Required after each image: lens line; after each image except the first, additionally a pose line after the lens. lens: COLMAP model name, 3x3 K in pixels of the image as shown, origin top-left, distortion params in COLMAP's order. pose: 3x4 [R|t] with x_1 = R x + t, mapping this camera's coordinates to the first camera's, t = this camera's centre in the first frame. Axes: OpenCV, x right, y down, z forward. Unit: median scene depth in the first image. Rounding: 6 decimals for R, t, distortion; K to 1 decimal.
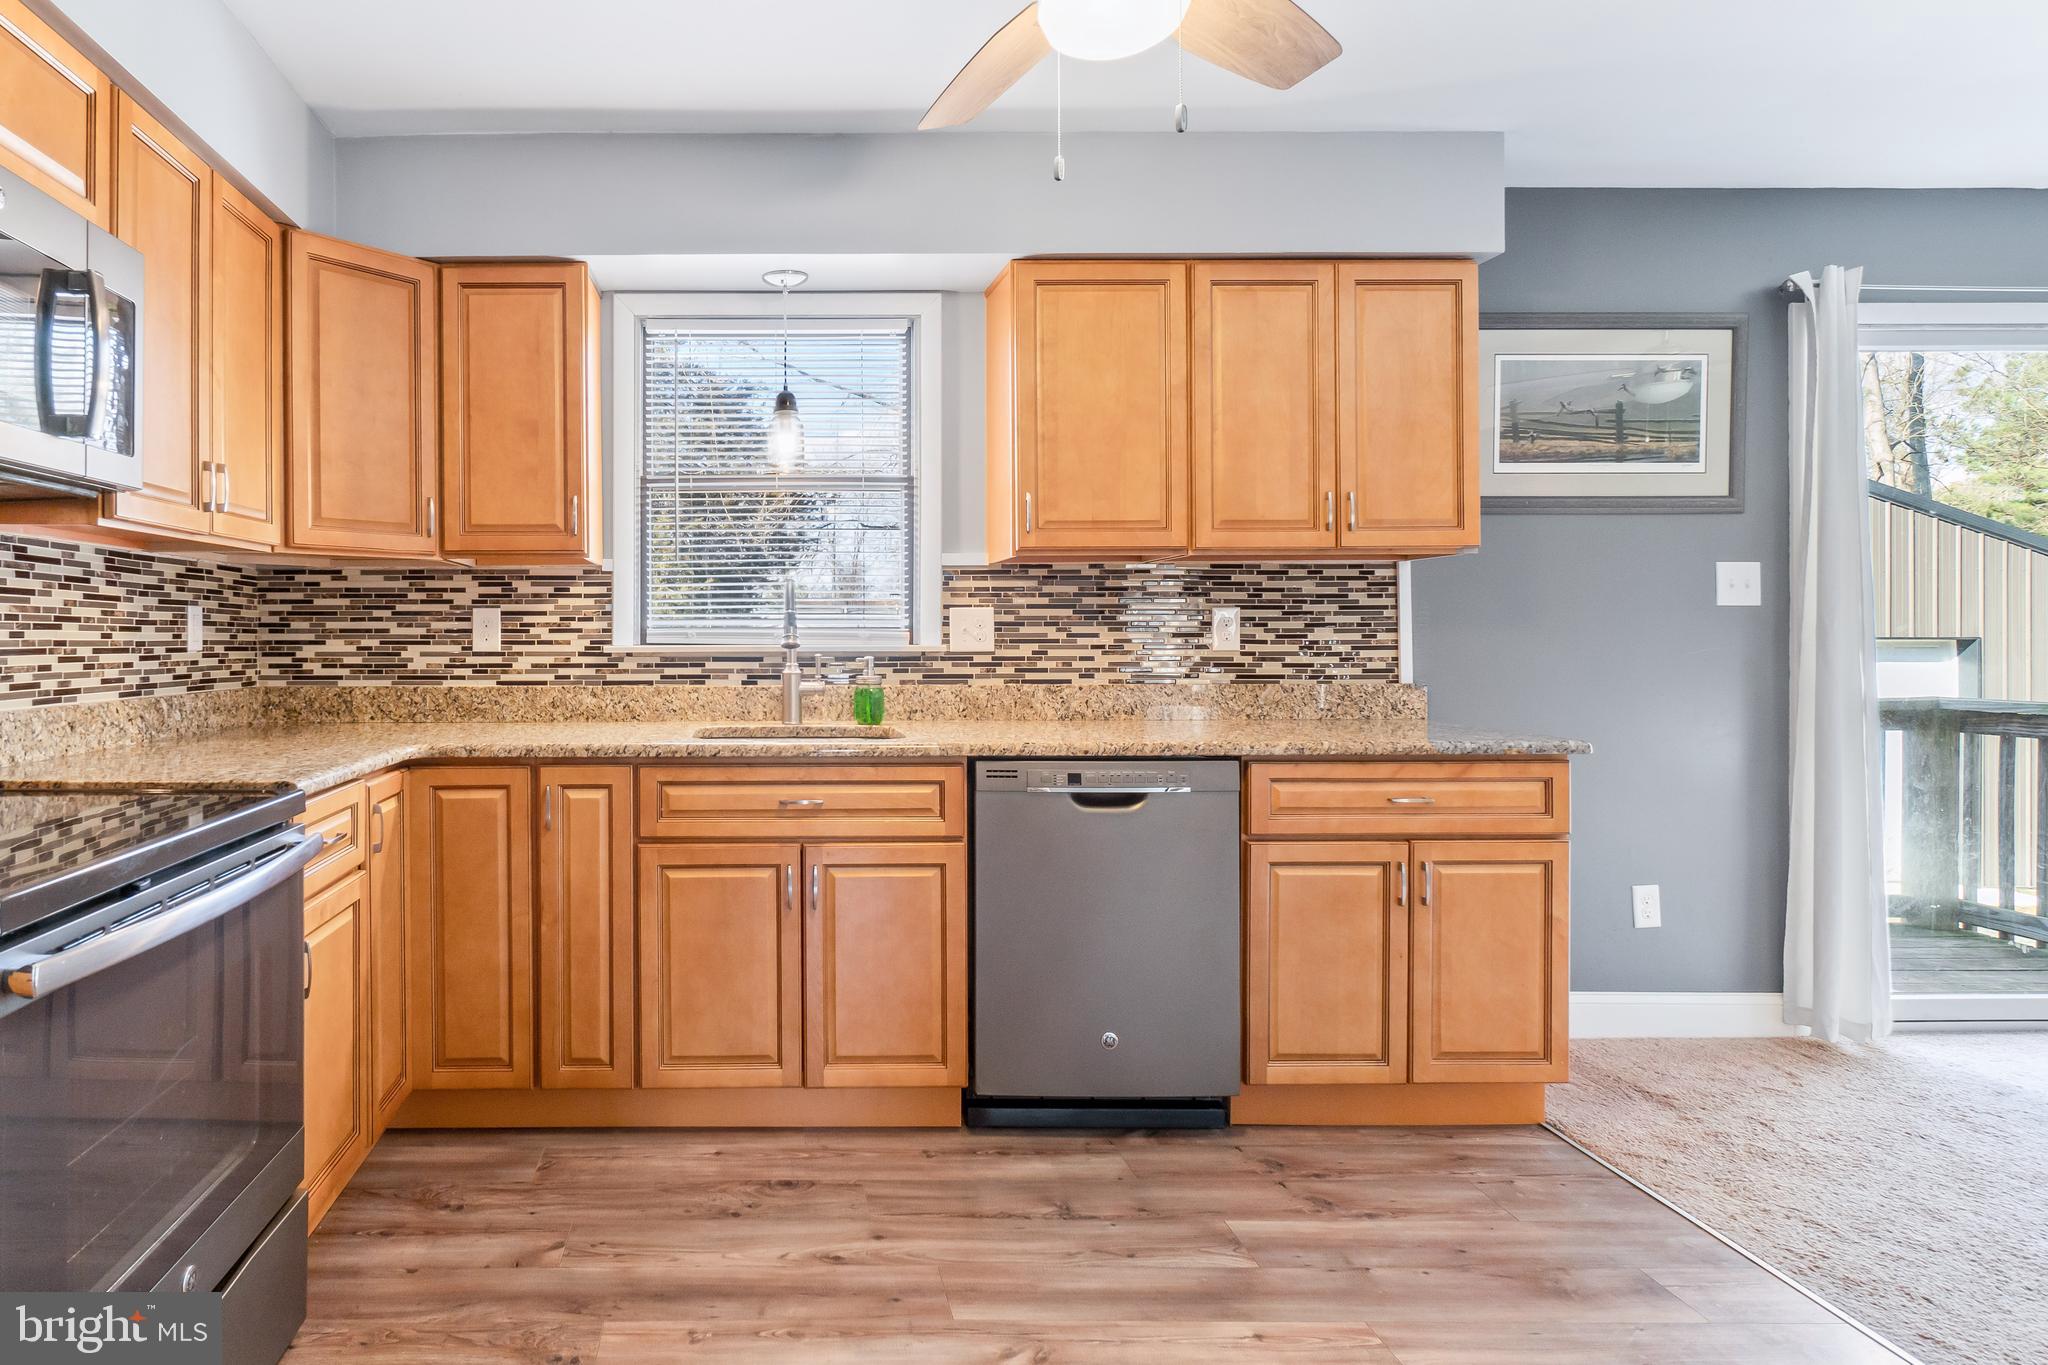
lens RADIAL K [[1085.7, 0, 750.8], [0, 1085.7, 640.3], [0, 0, 1]] dist [-0.004729, -0.000673]
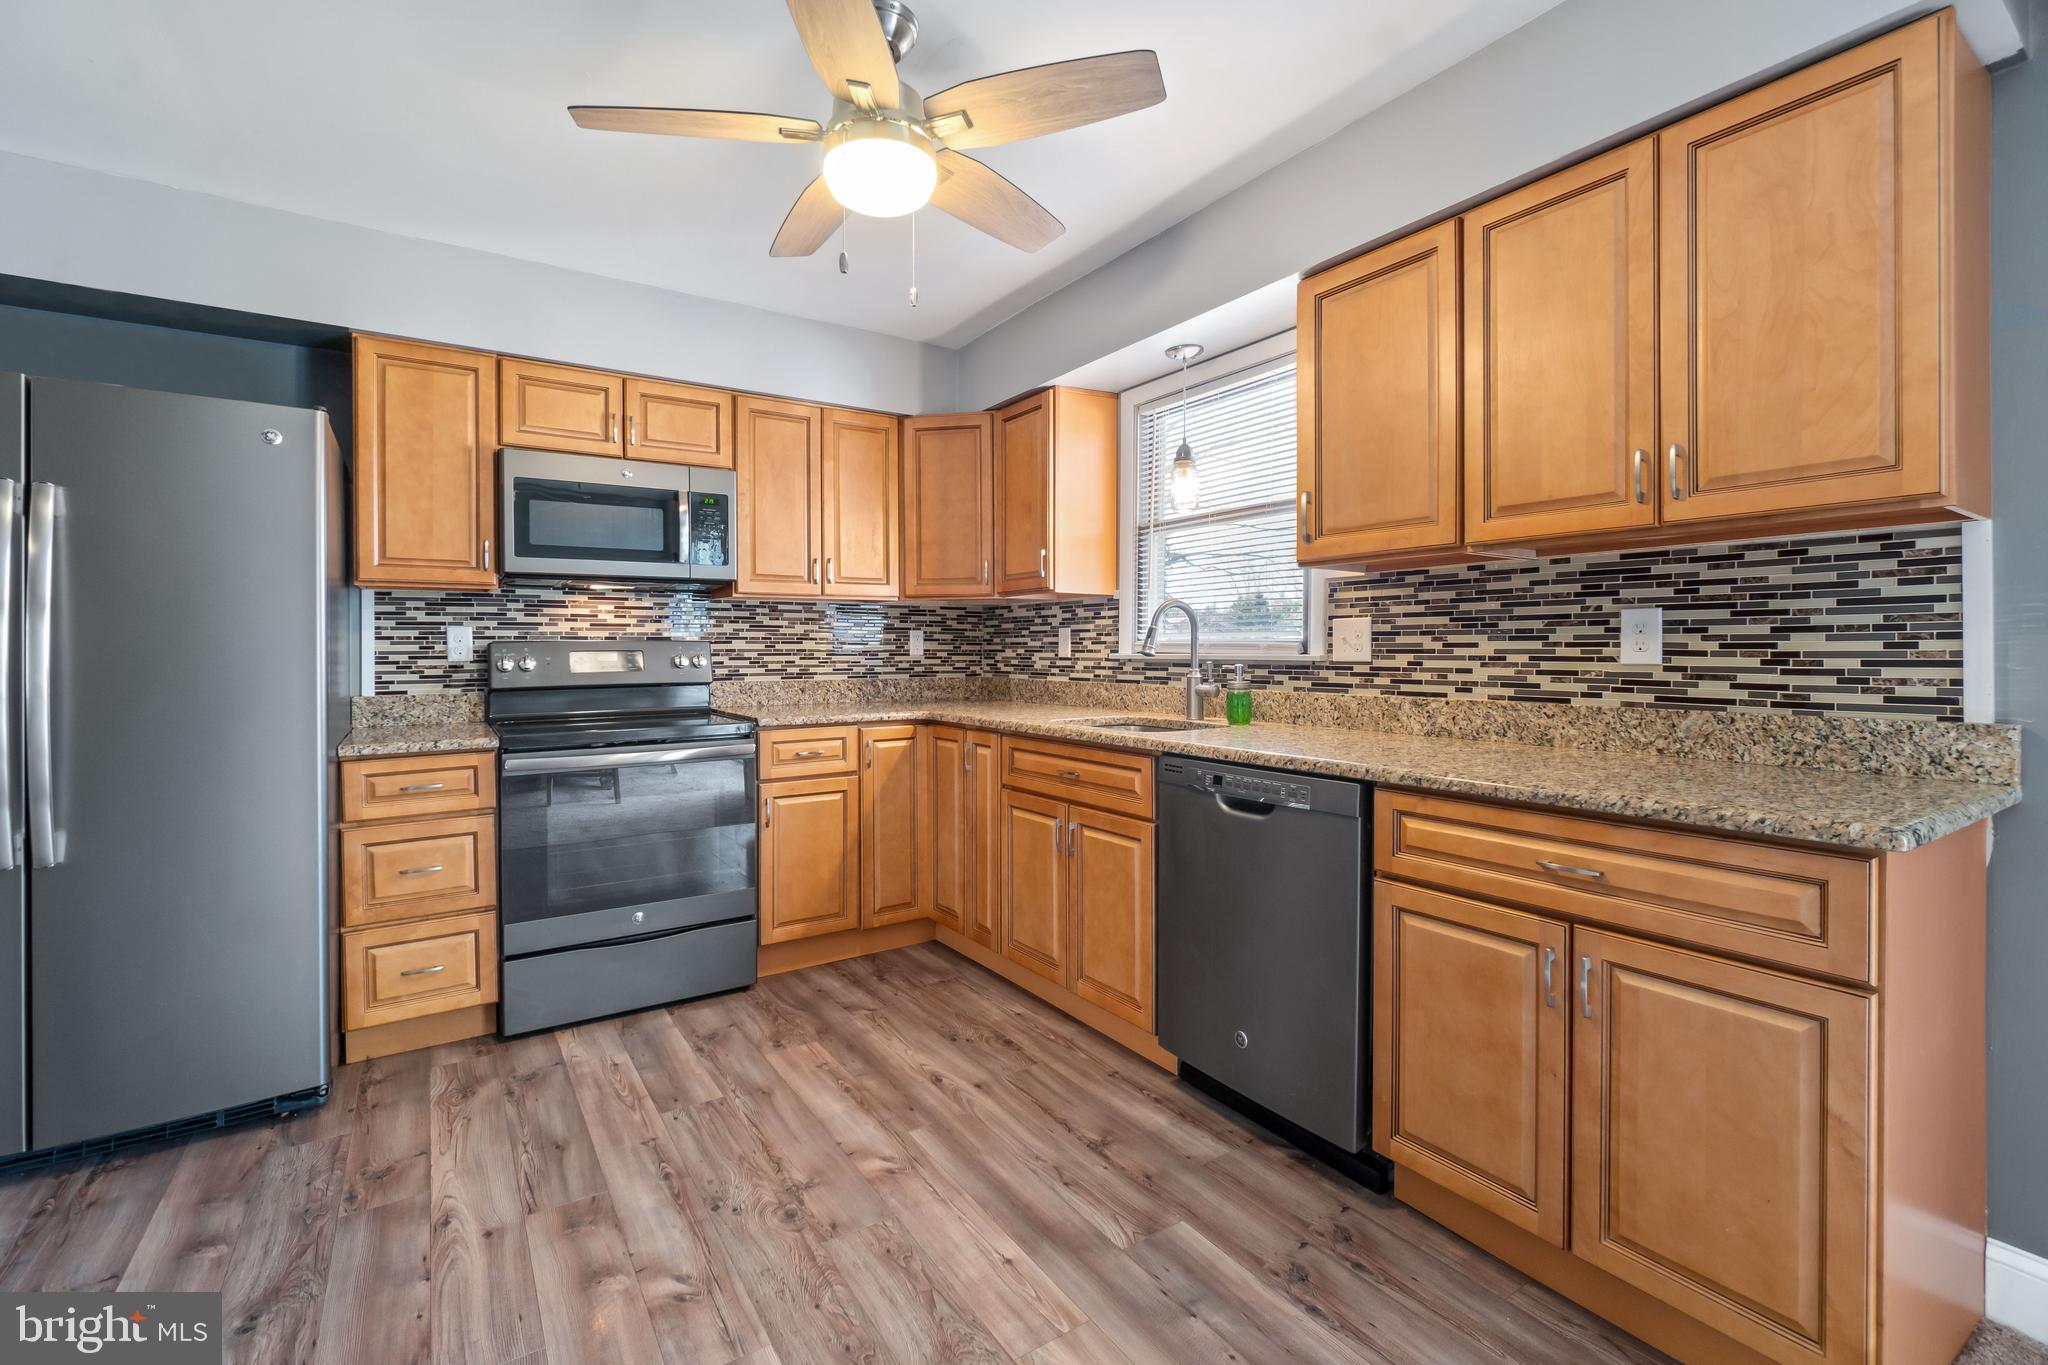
lens RADIAL K [[884.4, 0, 1024.9], [0, 884.4, 650.2], [0, 0, 1]] dist [-0.000468, 0.000063]
pose [[0.557733, 0.002150, -0.830017, 0.721863], [-0.001695, 0.999998, 0.001452, -0.000776], [0.830019, 0.000597, 0.557735, 0.285819]]
